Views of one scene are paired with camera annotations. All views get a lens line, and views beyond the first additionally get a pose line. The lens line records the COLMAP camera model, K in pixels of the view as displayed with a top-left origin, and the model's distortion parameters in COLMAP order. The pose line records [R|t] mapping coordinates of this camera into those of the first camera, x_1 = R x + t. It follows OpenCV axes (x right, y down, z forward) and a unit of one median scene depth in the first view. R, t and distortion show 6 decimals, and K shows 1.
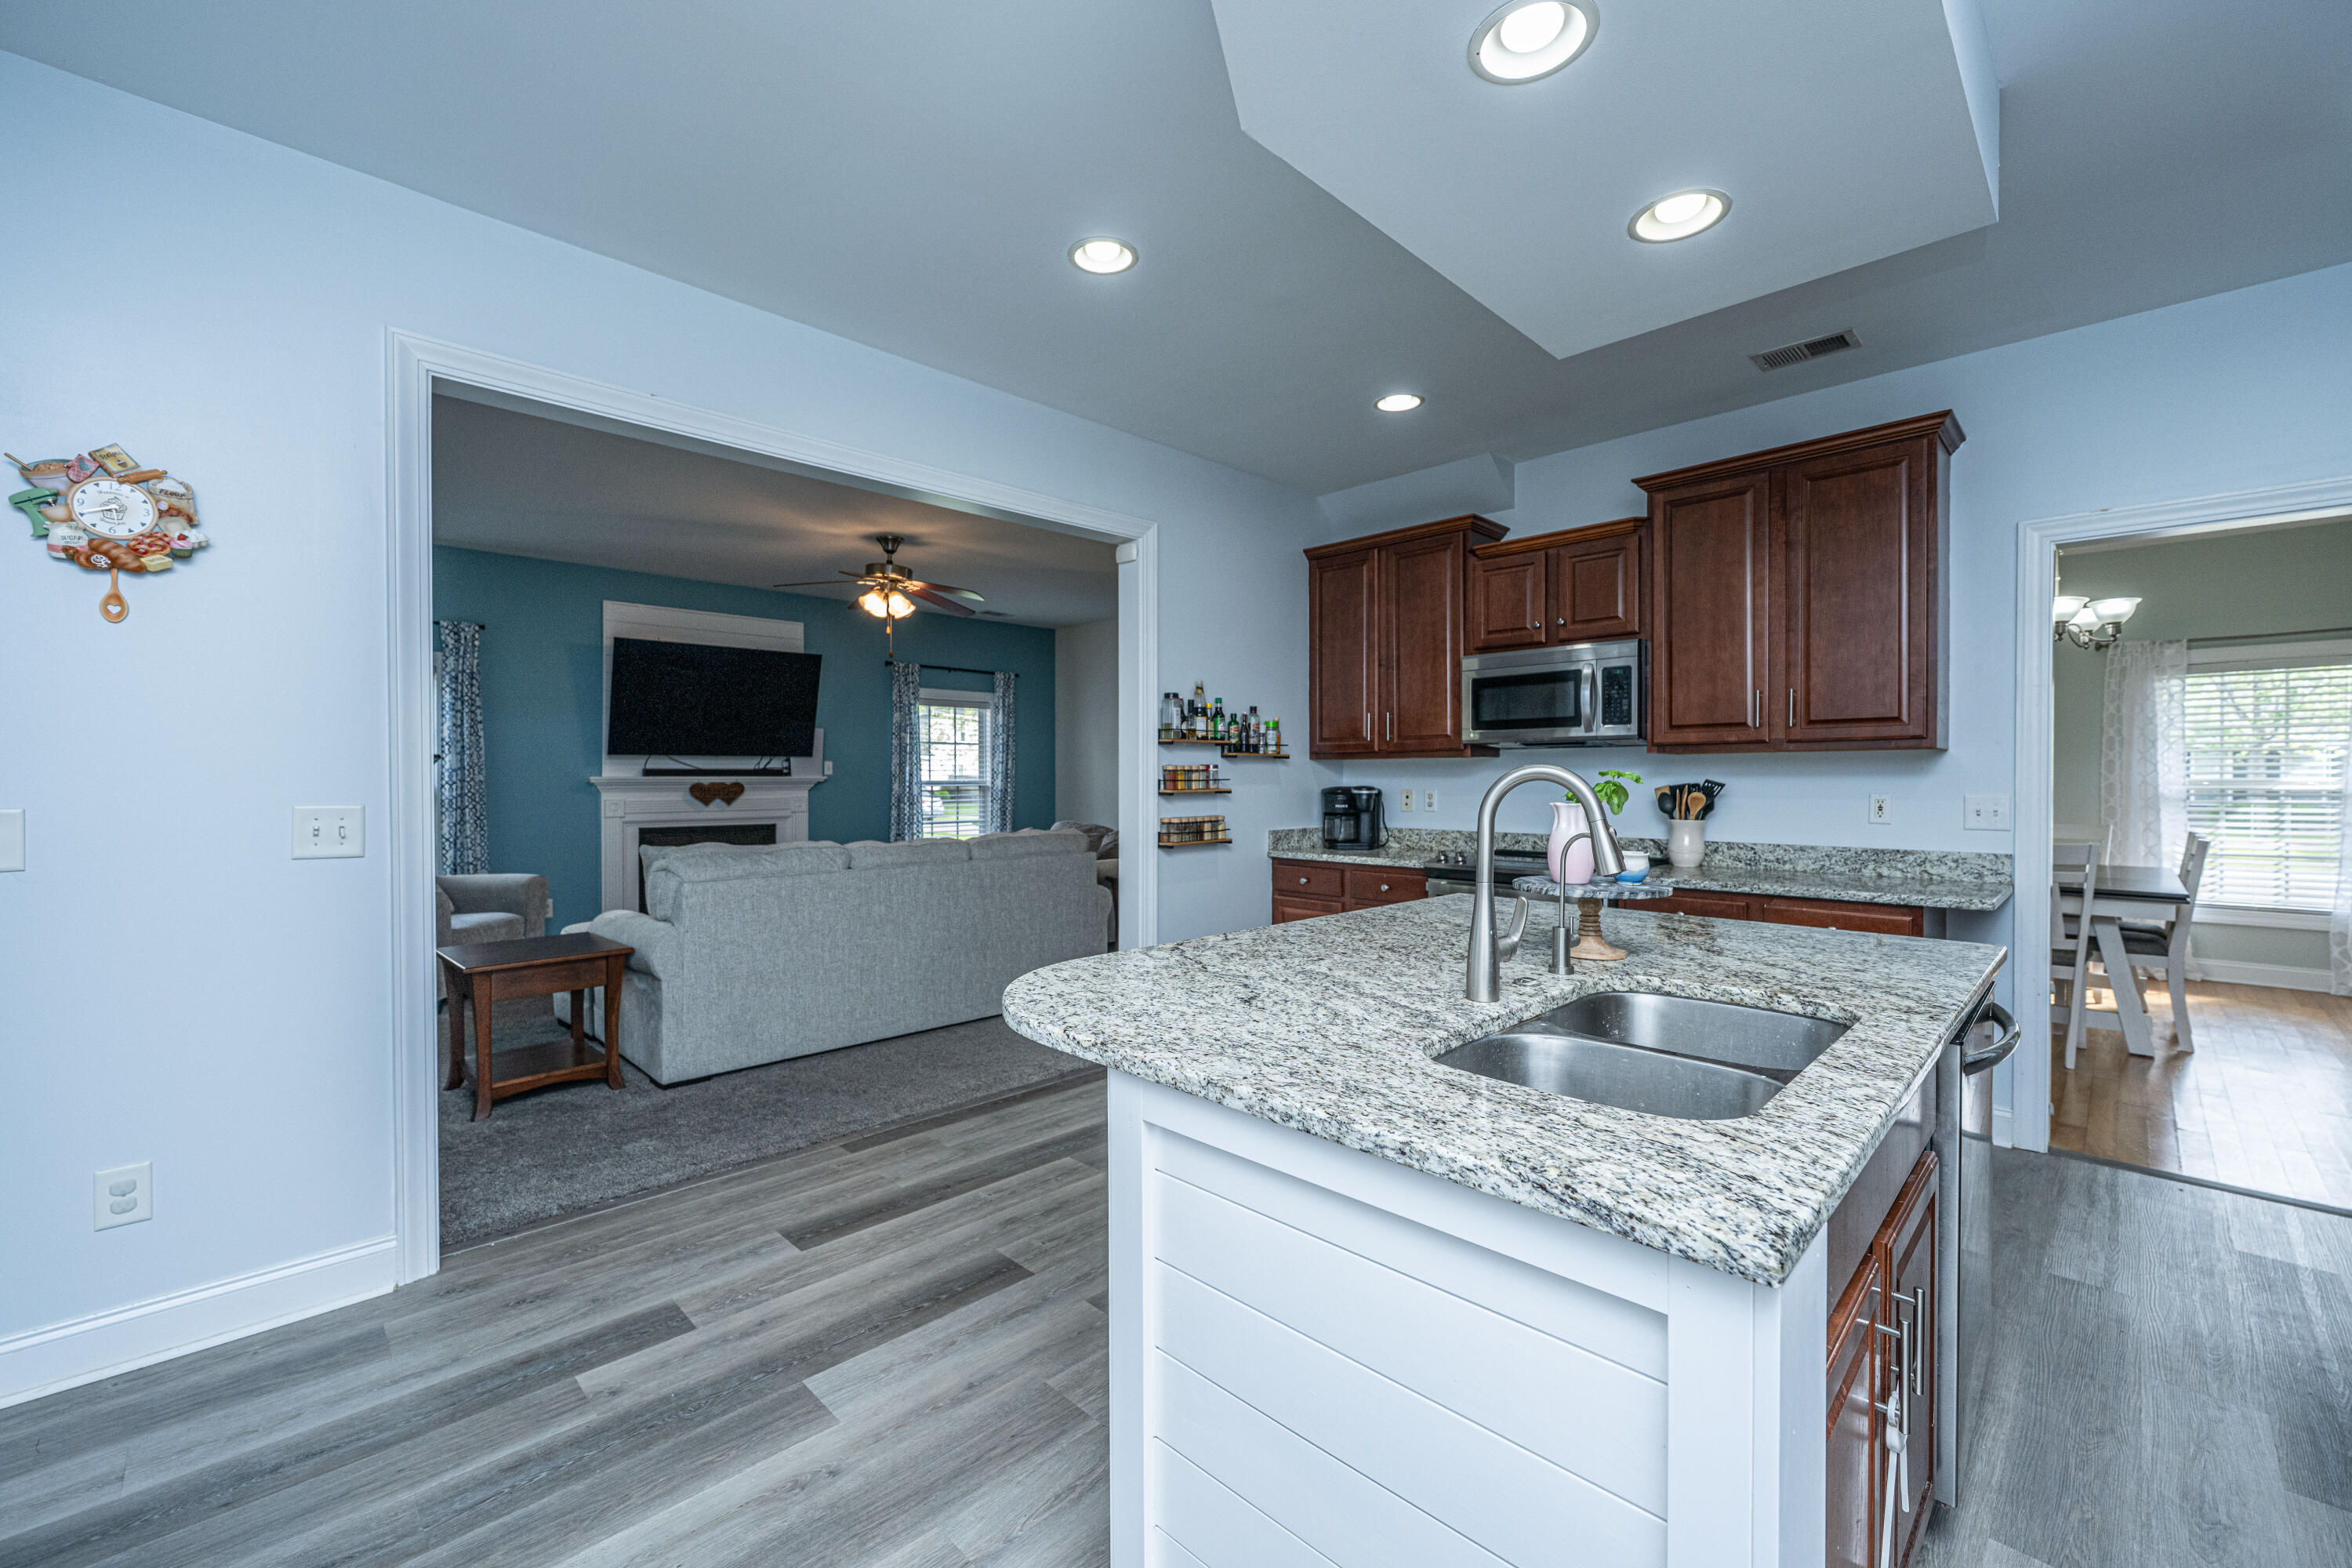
lens RADIAL K [[946.3, 0, 1179.2], [0, 946.3, 788.2], [0, 0, 1]] dist [-0.002045, 0.000728]
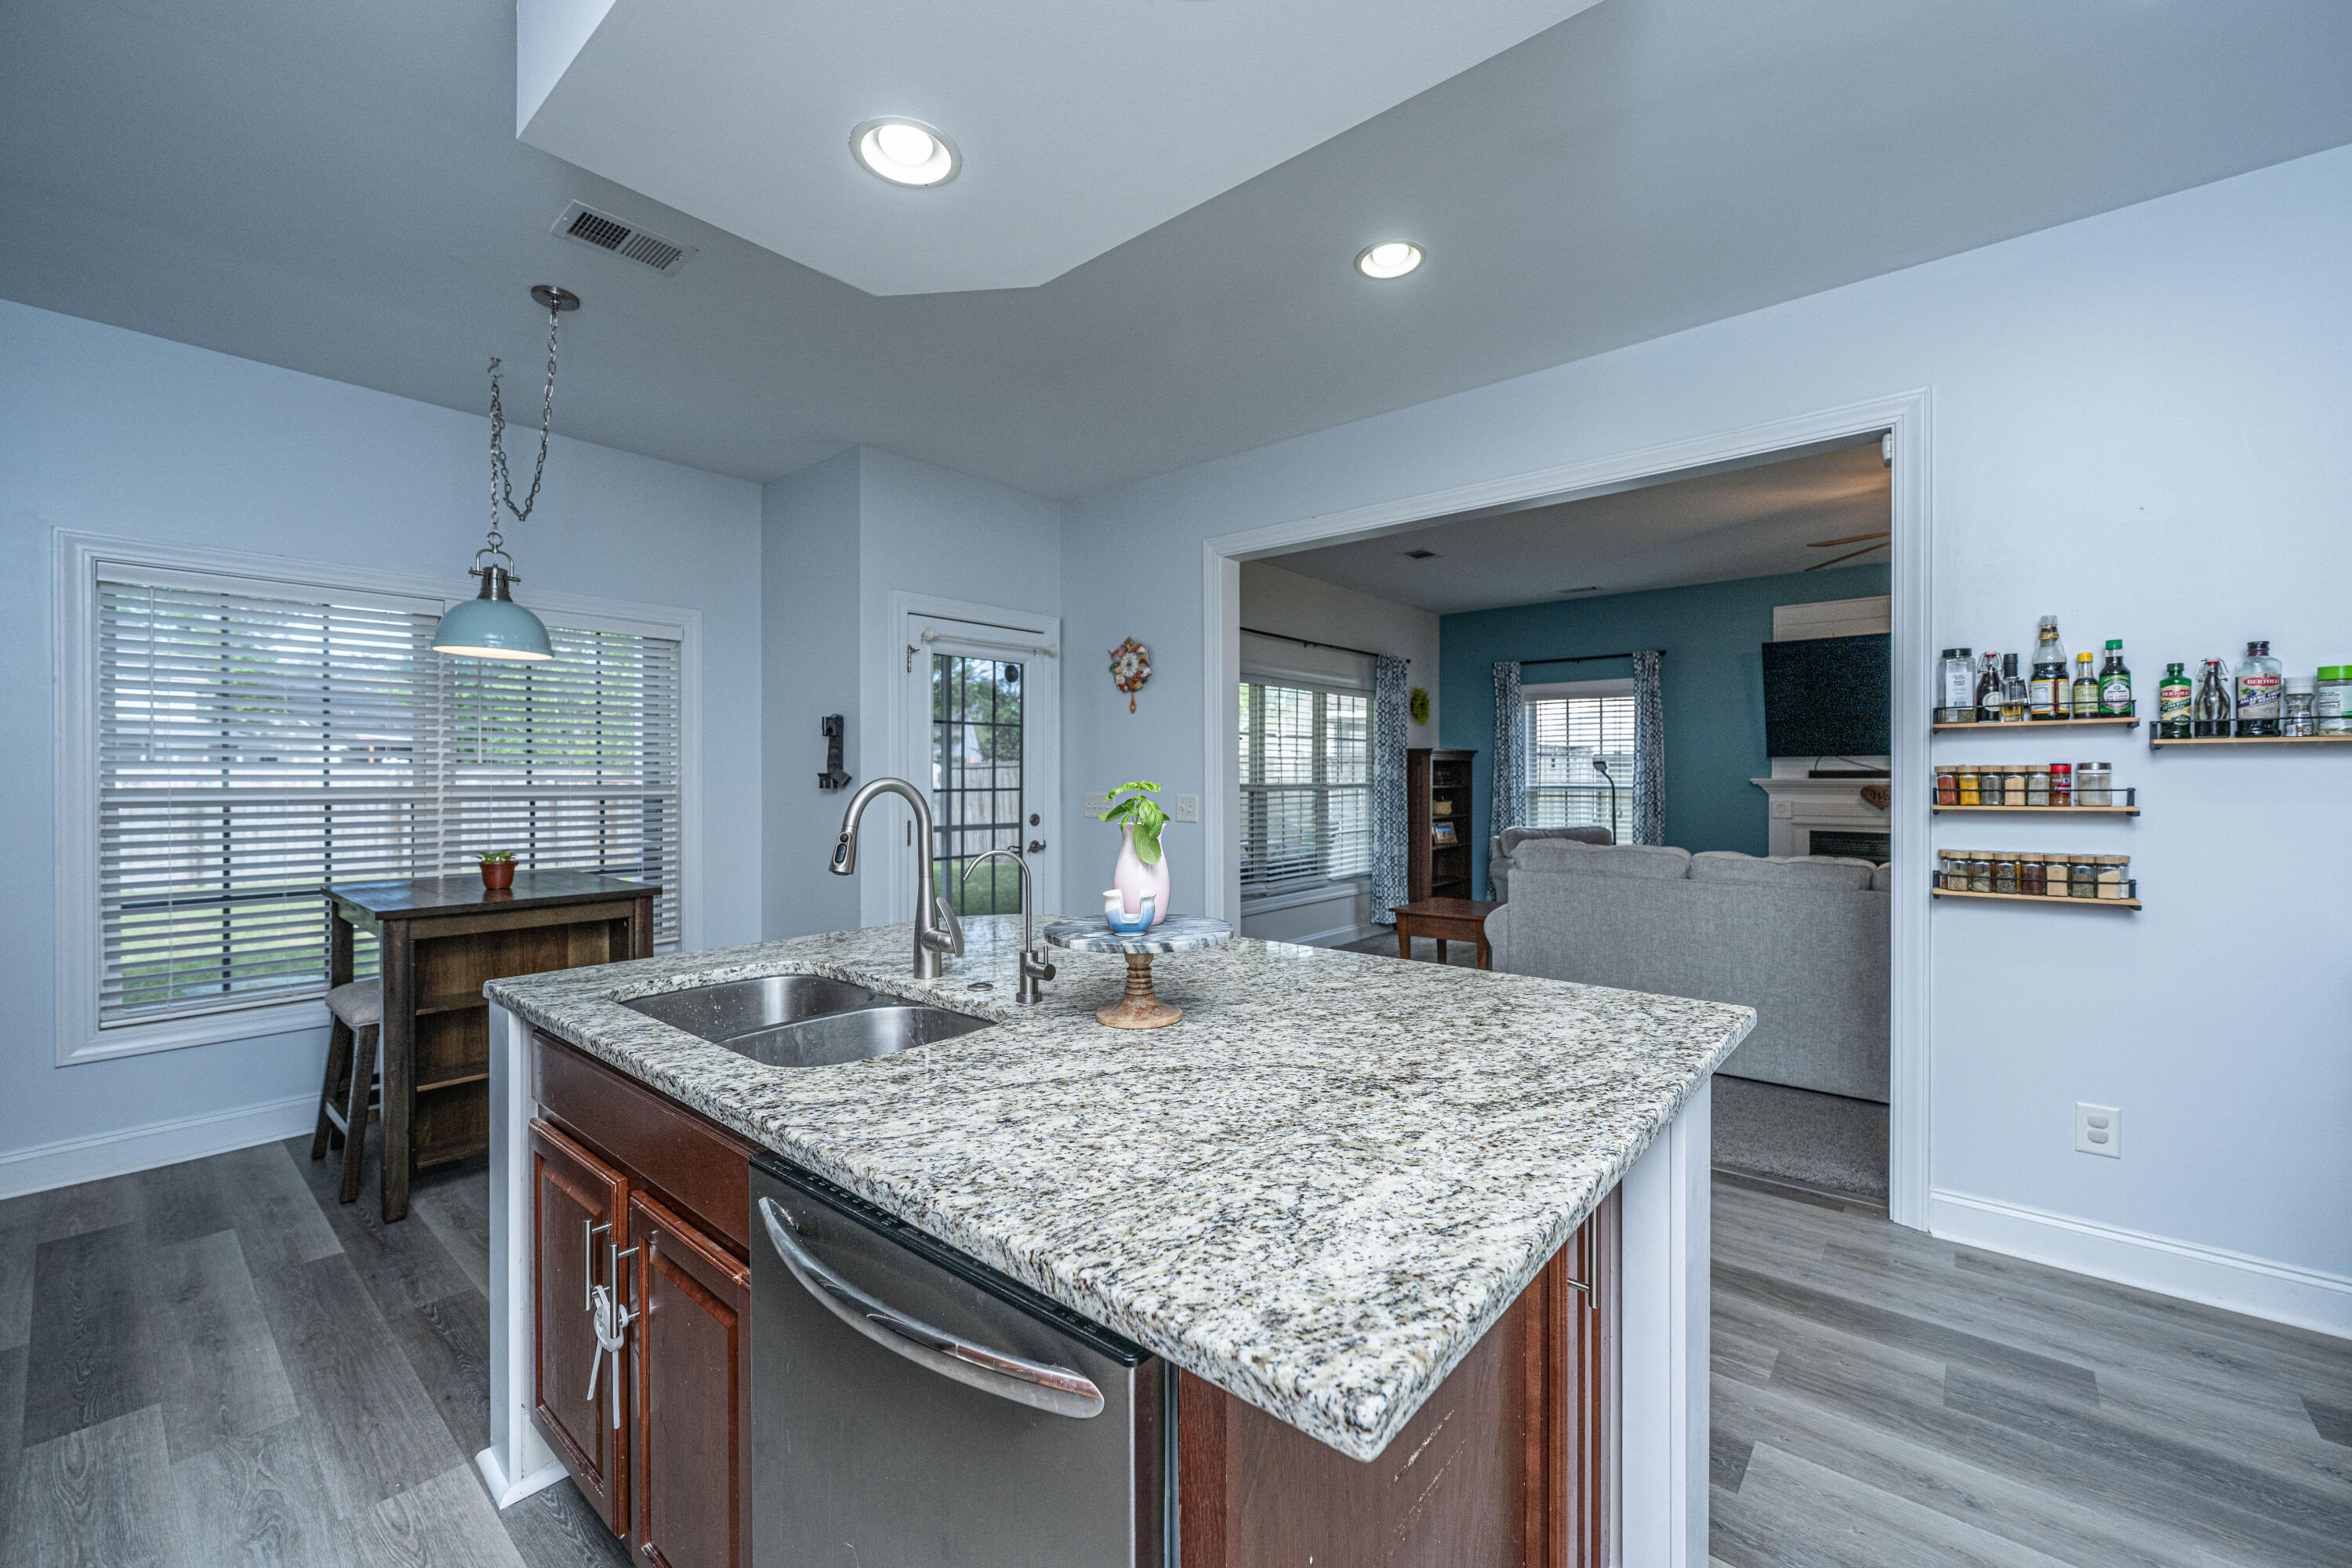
lens RADIAL K [[946.3, 0, 1208.0], [0, 946.3, 774.9], [0, 0, 1]] dist [-0.002045, 0.000728]
pose [[0.097768, -0.000497, -0.995209, 0.573390], [-0.012214, 0.999924, -0.001699, -0.011520], [0.995134, 0.012322, 0.097755, 0.464110]]
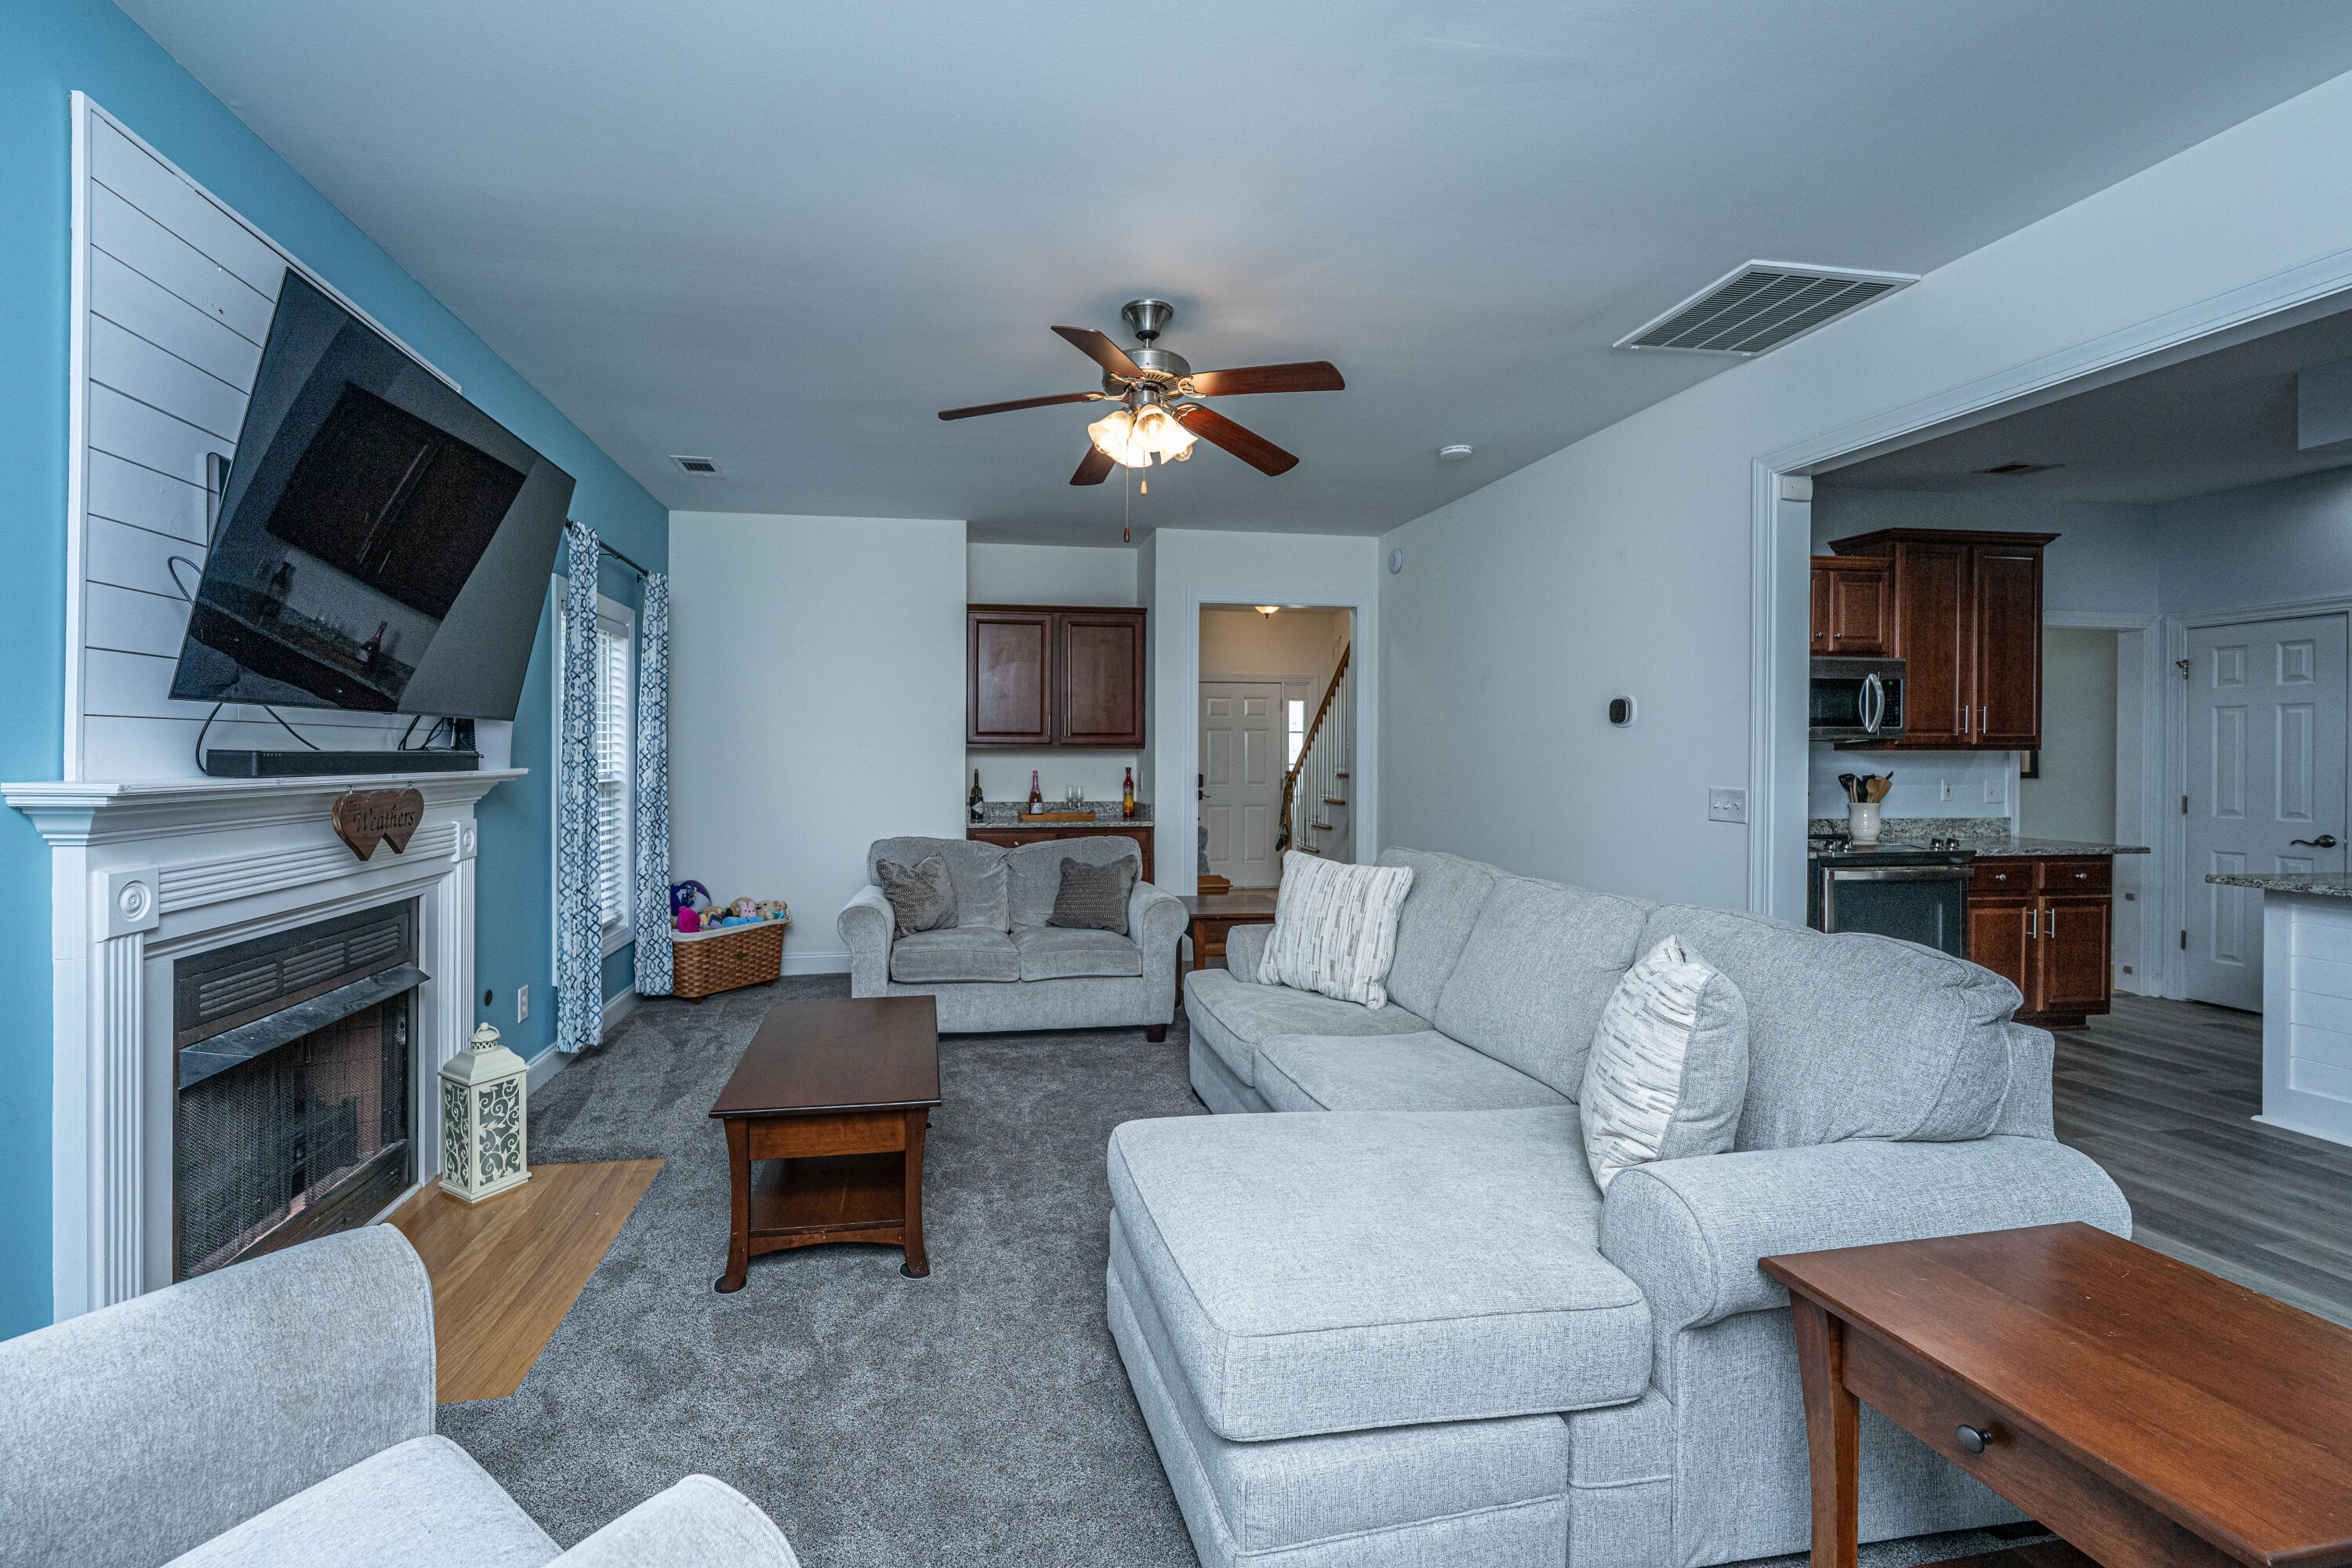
lens RADIAL K [[946.3, 0, 1177.1], [0, 946.3, 768.9], [0, 0, 1]] dist [-0.002045, 0.000728]
pose [[0.588901, -0.009405, 0.808150, -1.020384], [0.004432, 0.999955, 0.008407, -0.026618], [-0.808193, -0.001369, 0.588916, 0.992617]]
